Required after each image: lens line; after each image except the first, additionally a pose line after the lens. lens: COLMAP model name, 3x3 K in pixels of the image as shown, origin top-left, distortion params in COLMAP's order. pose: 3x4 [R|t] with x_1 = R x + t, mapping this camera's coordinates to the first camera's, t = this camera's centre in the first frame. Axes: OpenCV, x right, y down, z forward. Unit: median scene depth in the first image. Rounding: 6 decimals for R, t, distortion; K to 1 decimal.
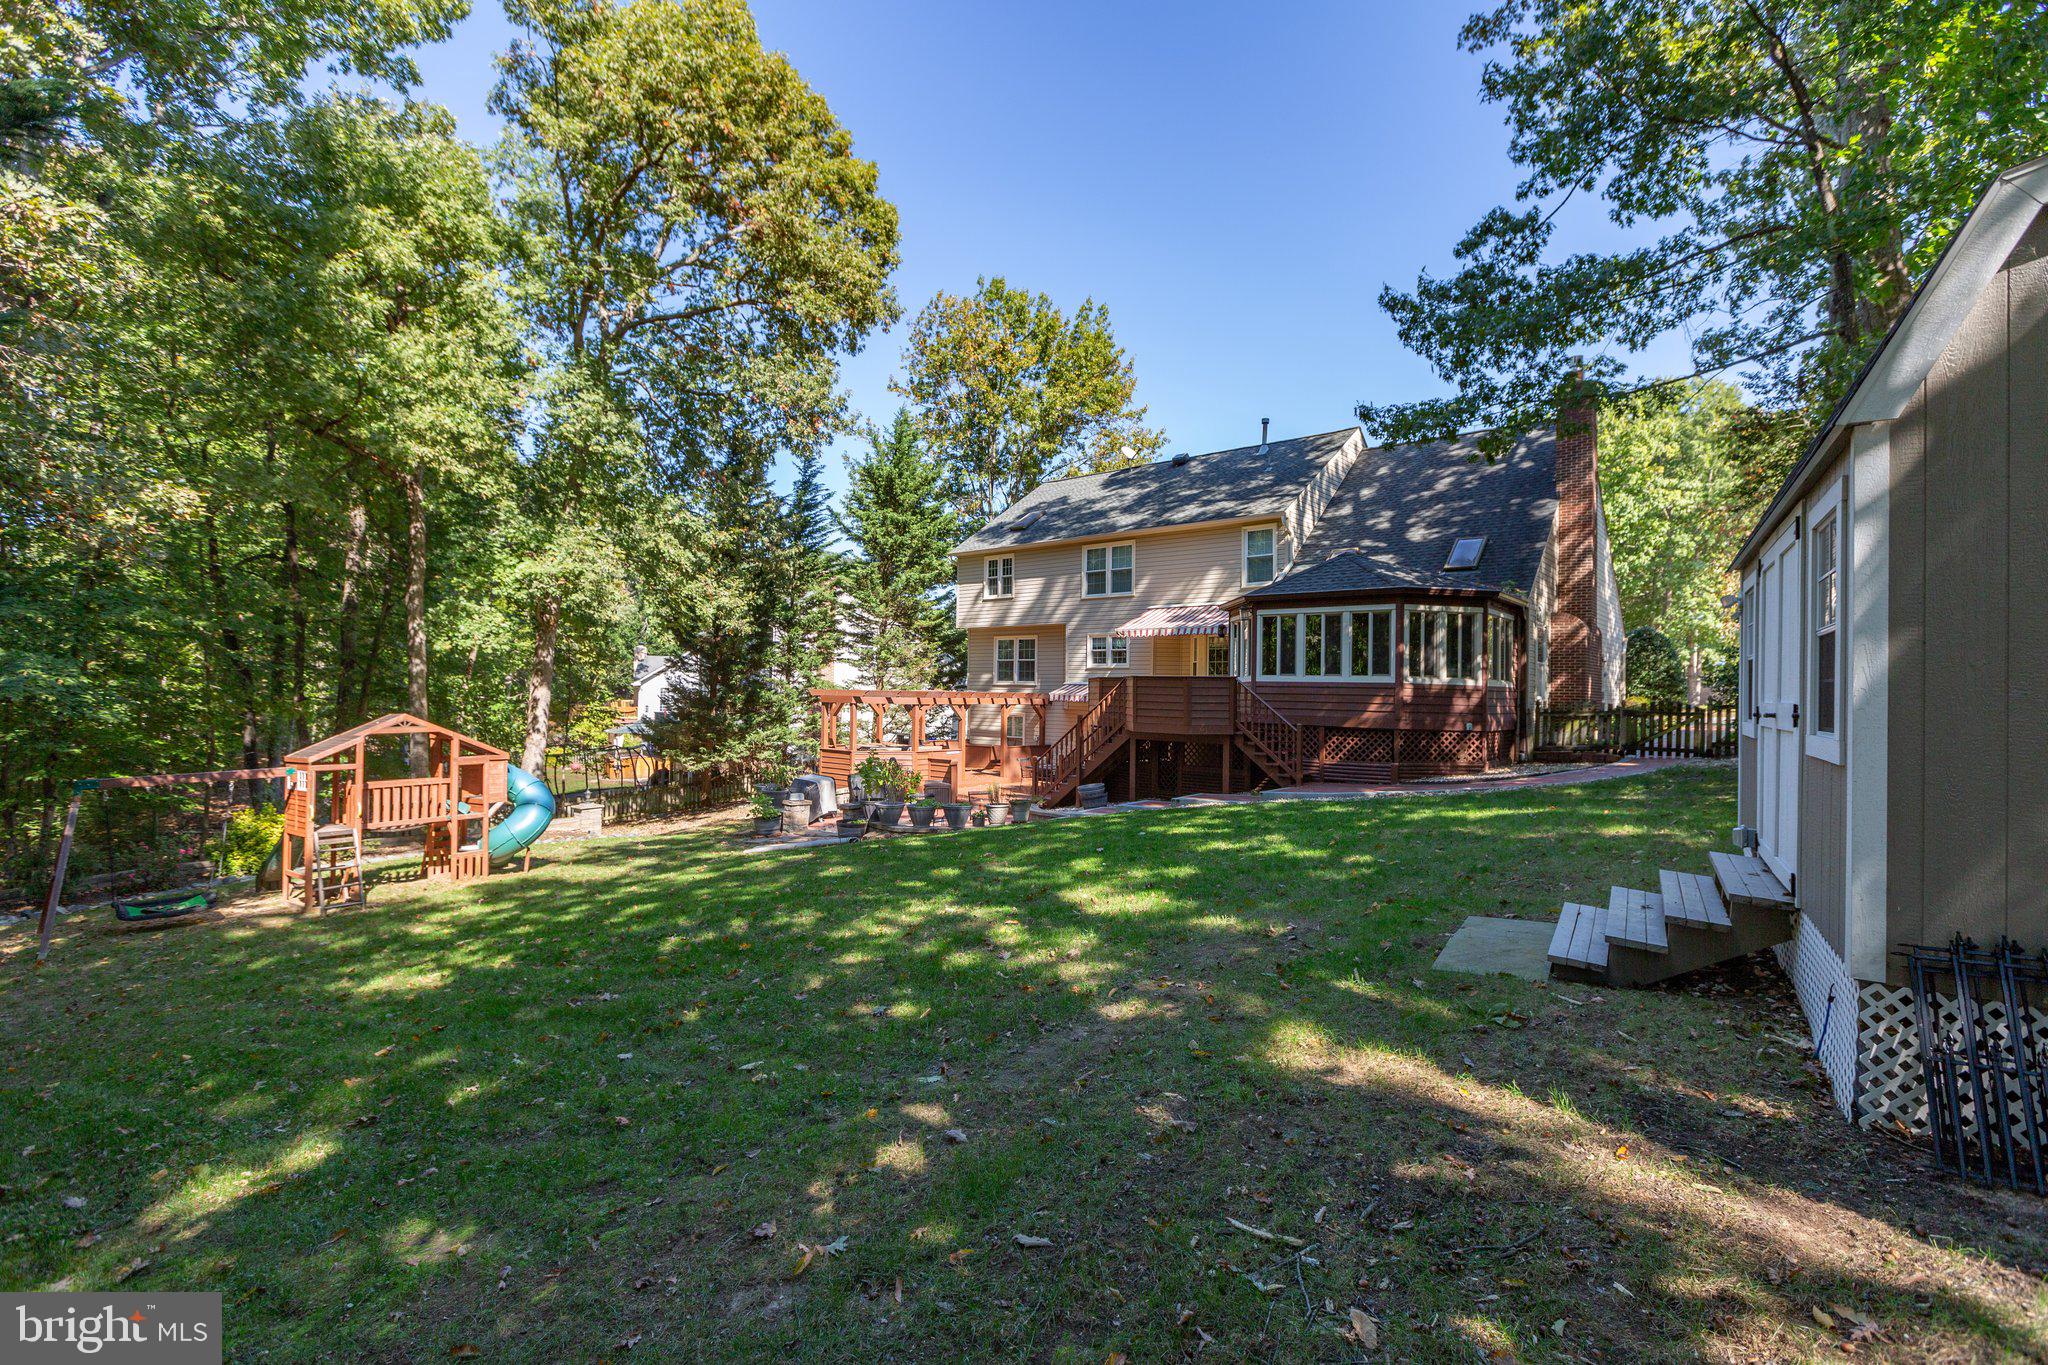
lens RADIAL K [[909.5, 0, 1022.5], [0, 909.5, 678.7], [0, 0, 1]] dist [-0.001250, -0.000095]
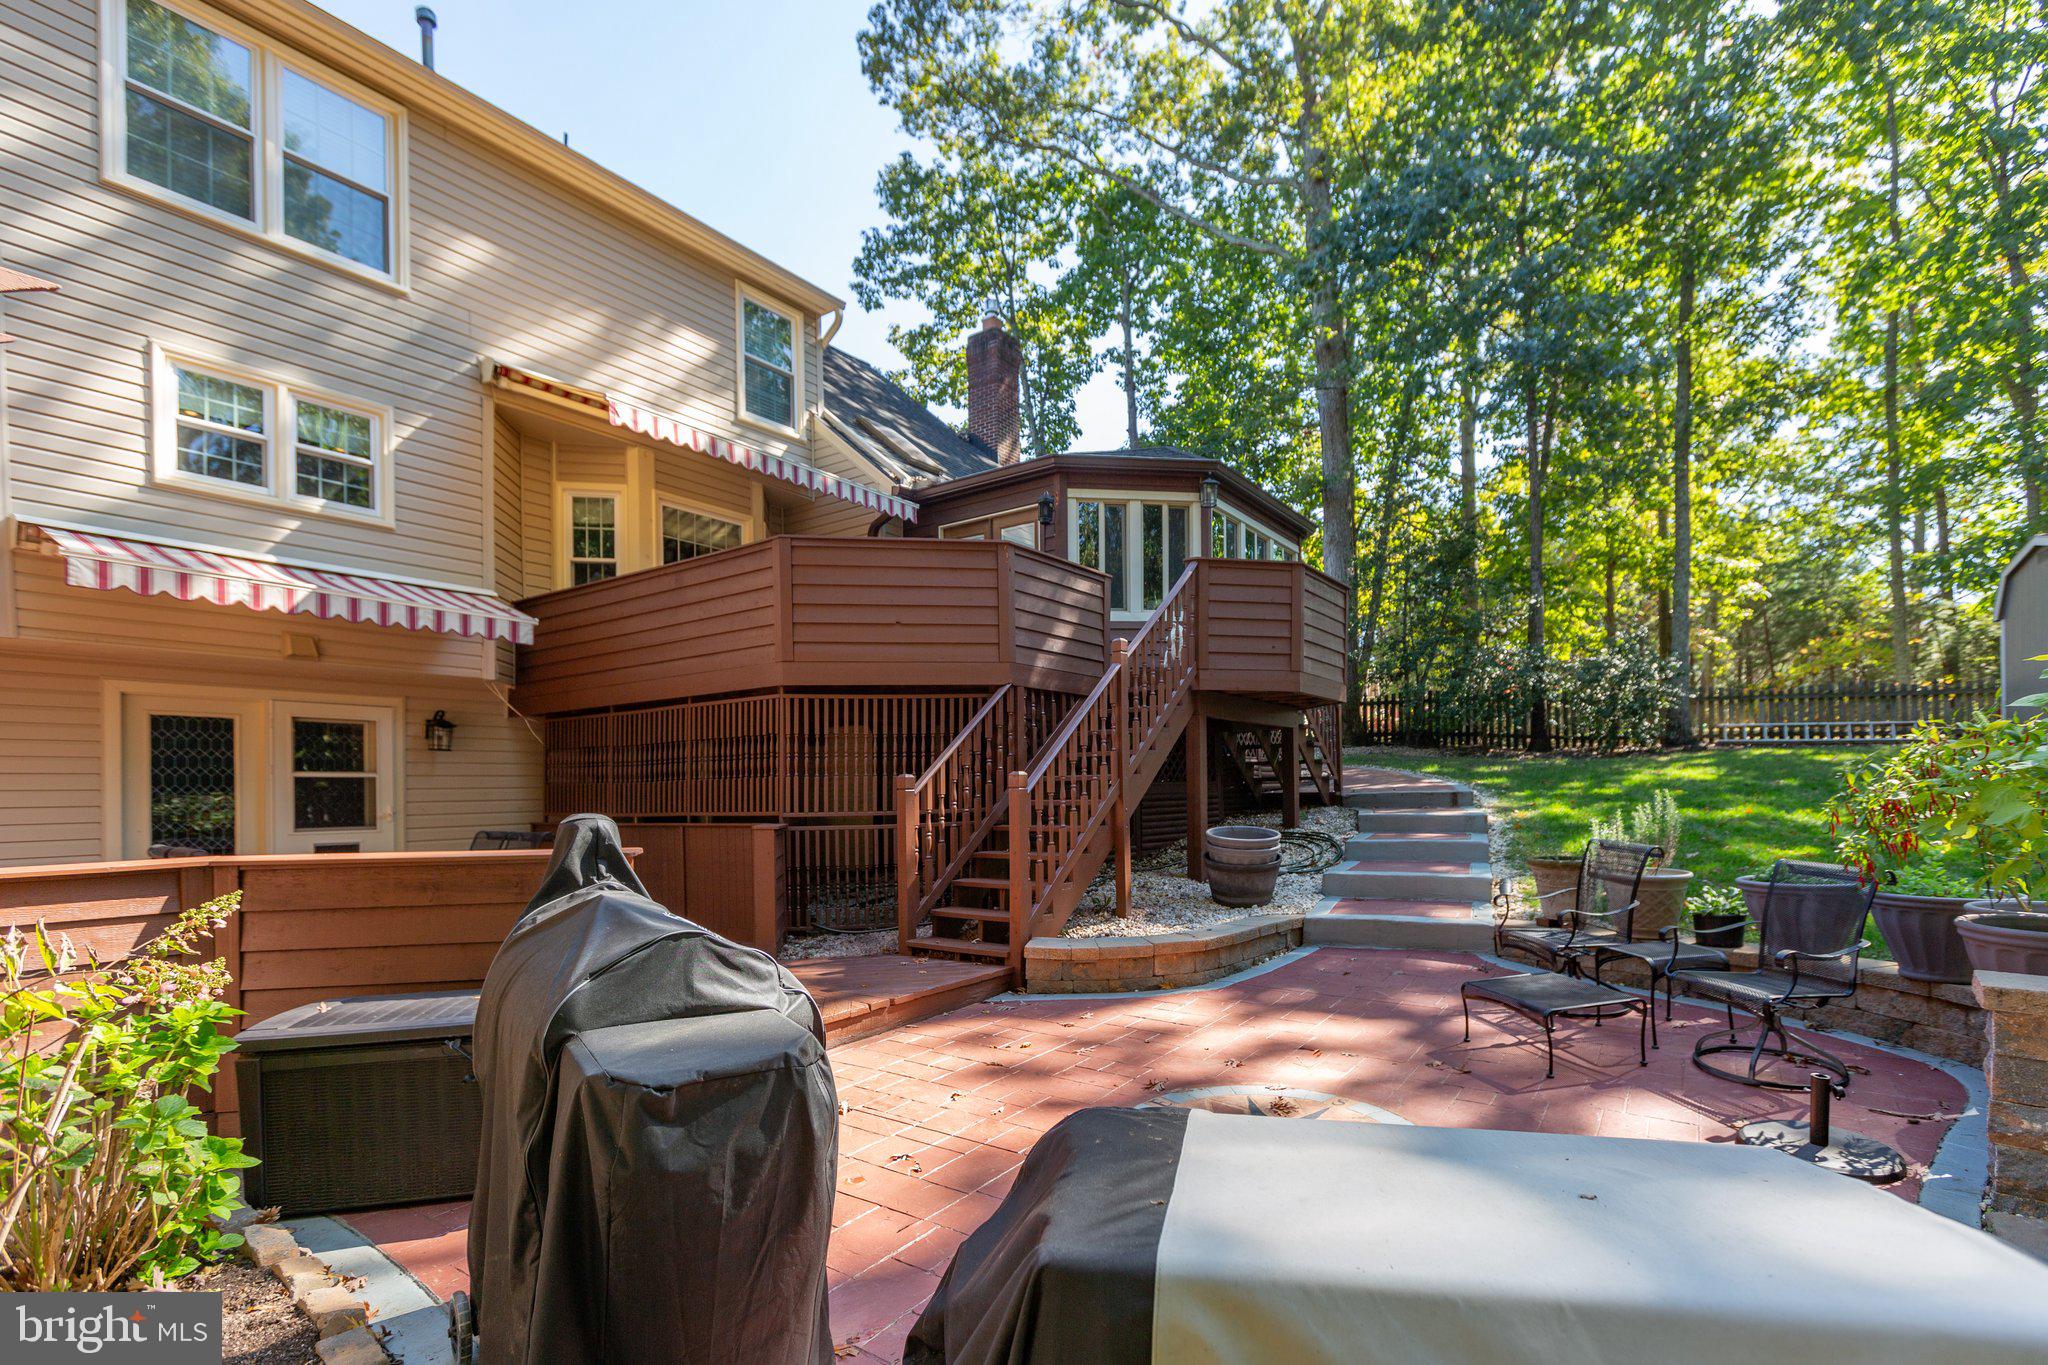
lens RADIAL K [[948.7, 0, 1066.7], [0, 948.7, 784.8], [0, 0, 1]] dist [0.000104, 0.000456]
pose [[-0.119776, -0.006248, 0.992781, -0.214893], [-0.003281, 0.999977, 0.005897, 0.068785], [-0.992796, -0.002551, -0.119794, 0.798547]]
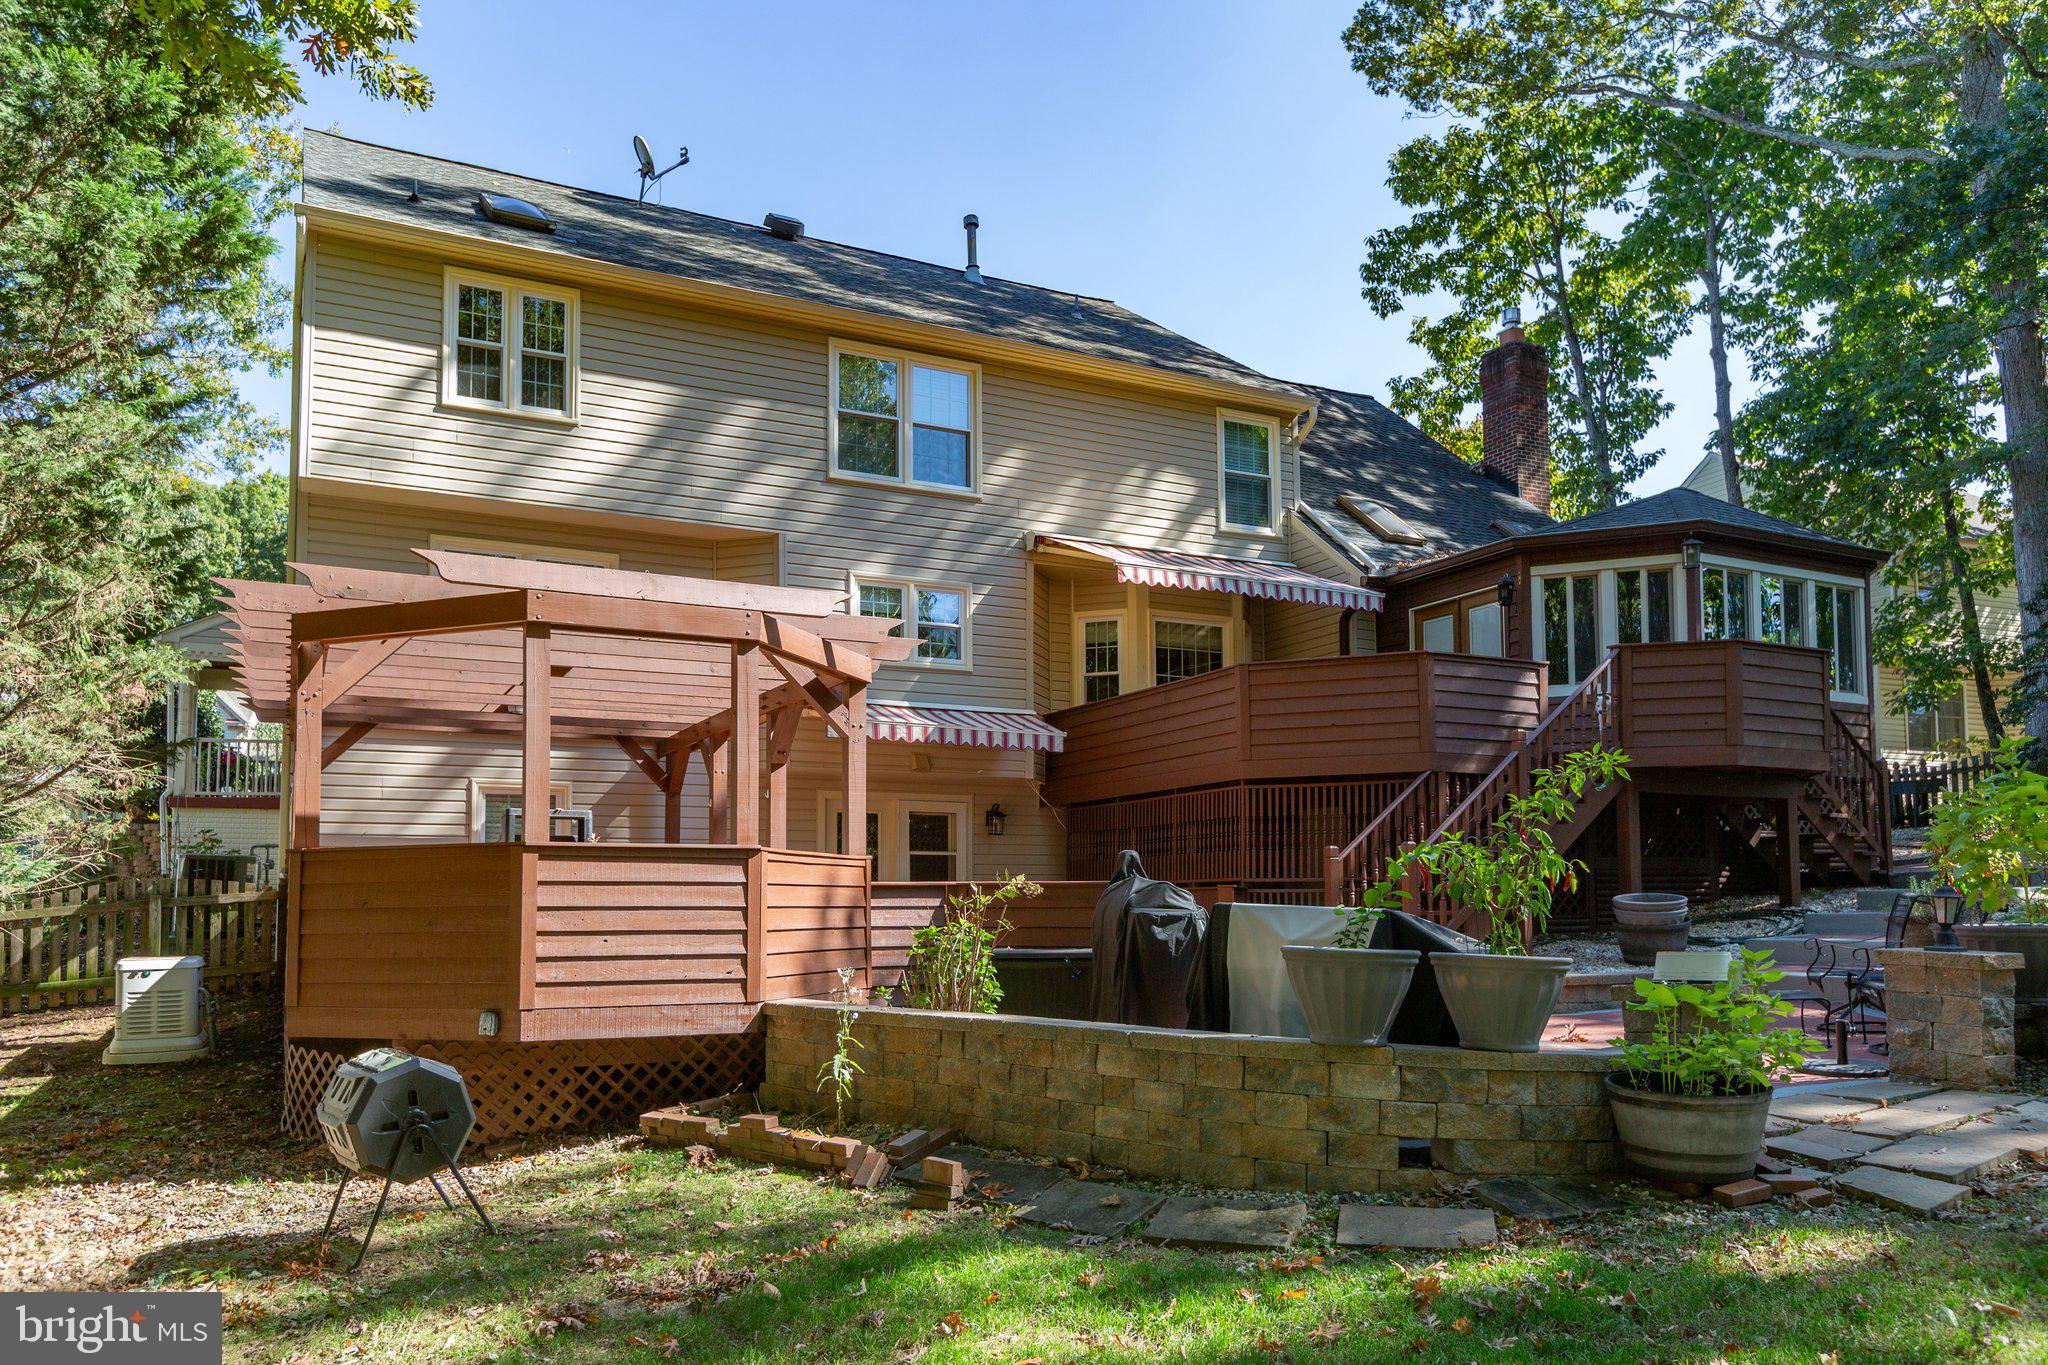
lens RADIAL K [[1406.5, 0, 971.4], [0, 1406.5, 803.6], [0, 0, 1]] dist [0.007419, -0.004388]
pose [[0.400920, 0.052258, 0.914621, -0.444213], [-0.006489, 0.998509, -0.054206, 0.079762], [-0.916090, 0.015797, 0.400661, 0.732116]]
